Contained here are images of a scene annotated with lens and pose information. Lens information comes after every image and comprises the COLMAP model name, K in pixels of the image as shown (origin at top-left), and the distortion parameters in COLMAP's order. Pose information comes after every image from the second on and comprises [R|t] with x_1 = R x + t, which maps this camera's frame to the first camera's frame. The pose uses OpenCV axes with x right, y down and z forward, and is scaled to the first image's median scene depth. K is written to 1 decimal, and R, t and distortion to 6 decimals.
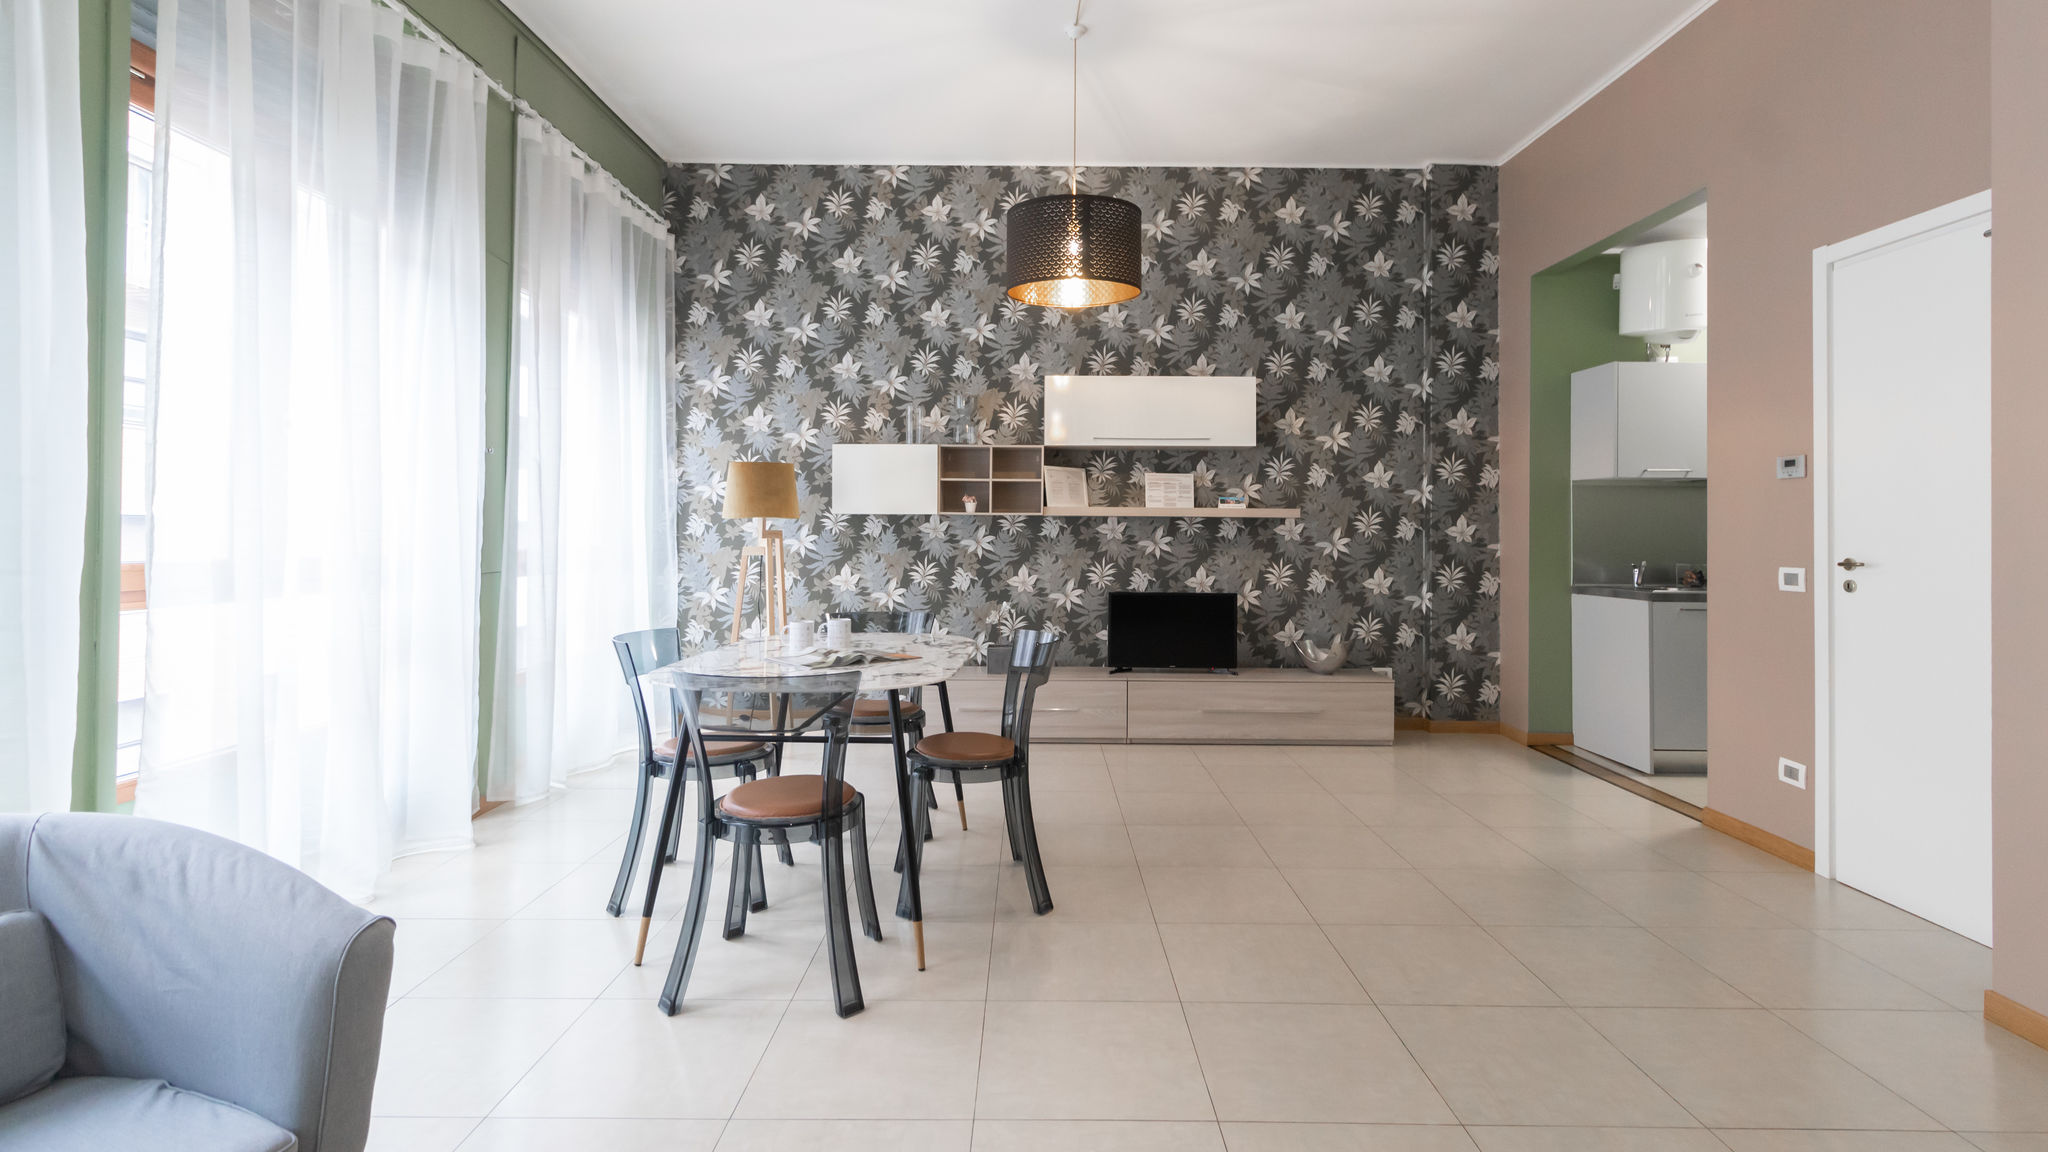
lens RADIAL K [[948.0, 0, 1065.7], [0, 948.0, 523.7], [0, 0, 1]] dist [-0.004616, 0.003554]
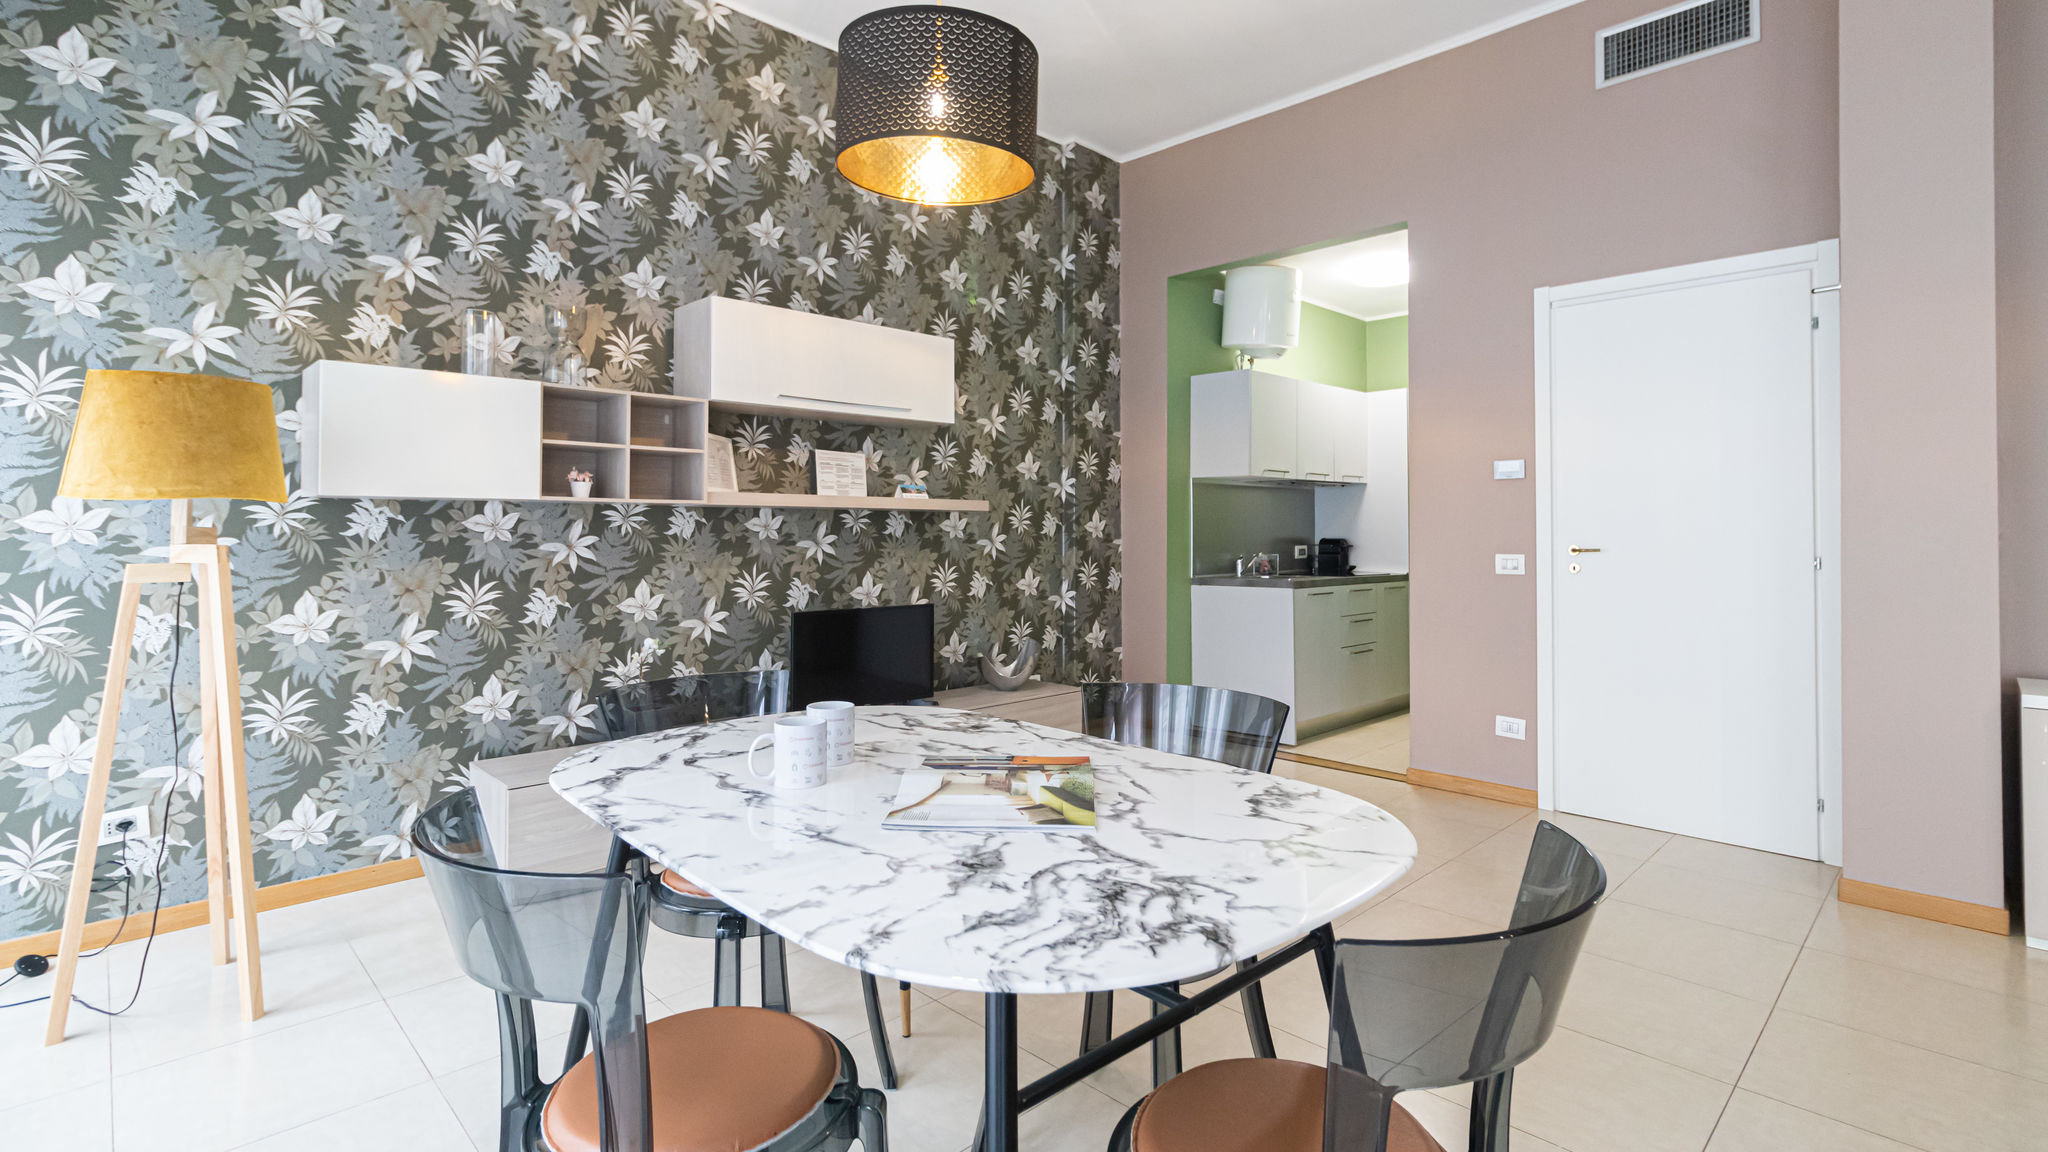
lens RADIAL K [[948.0, 0, 1006.7], [0, 948.0, 527.1], [0, 0, 1]] dist [-0.004616, 0.003554]
pose [[0.718300, -0.002446, 0.695729, -0.320803], [0.004267, 0.999991, -0.000889, 0.008767], [-0.695721, 0.003607, 0.718304, 0.355264]]
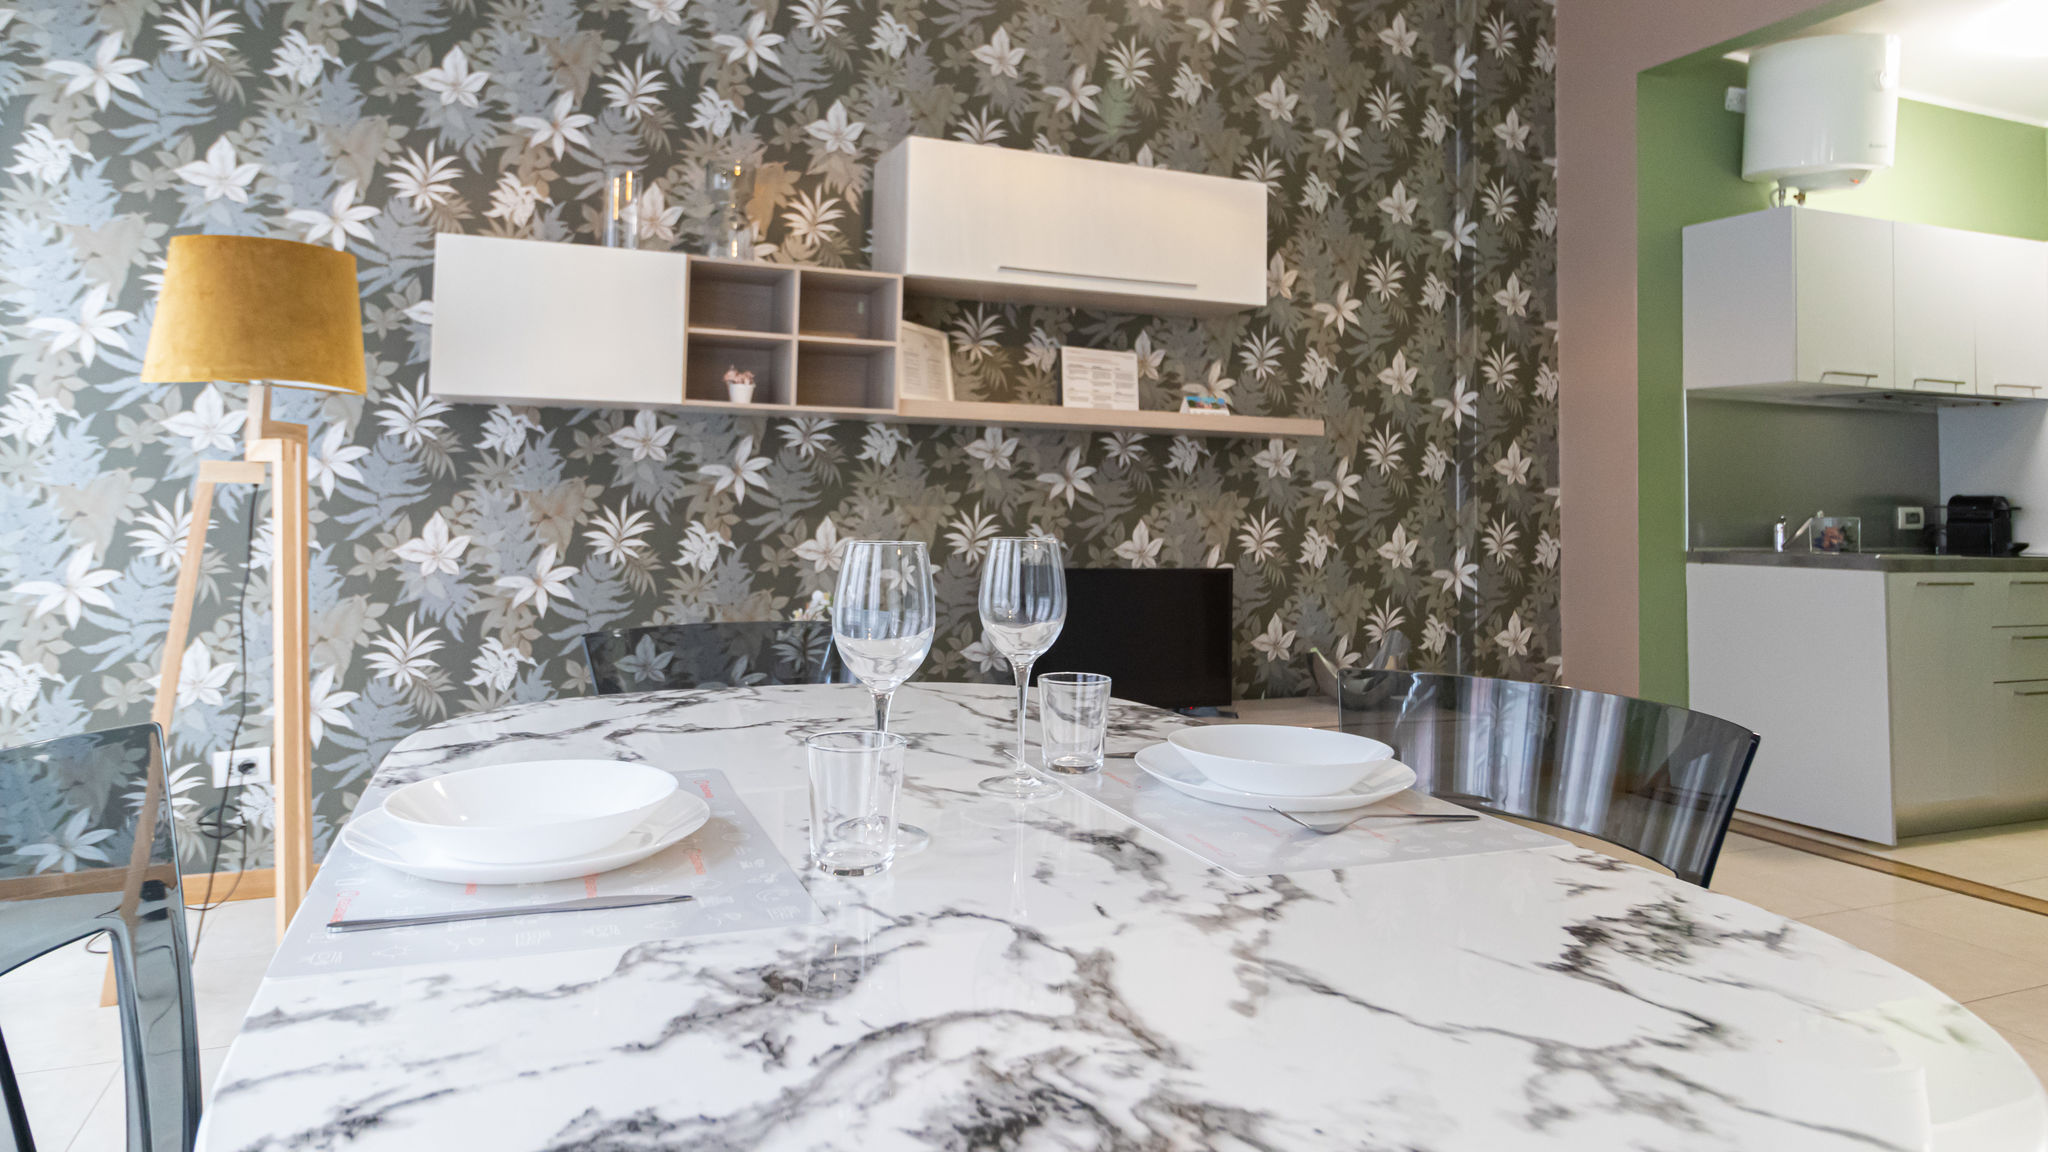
lens RADIAL K [[1177.9, 0, 970.4], [0, 1177.9, 454.6], [0, 0, 1]] dist [-0.000169, -0.000739]
pose [[0.929925, 0.024994, 0.366900, -0.204204], [-0.010195, 0.999056, -0.042218, 0.036143], [-0.367609, 0.035519, 0.929302, 0.394173]]
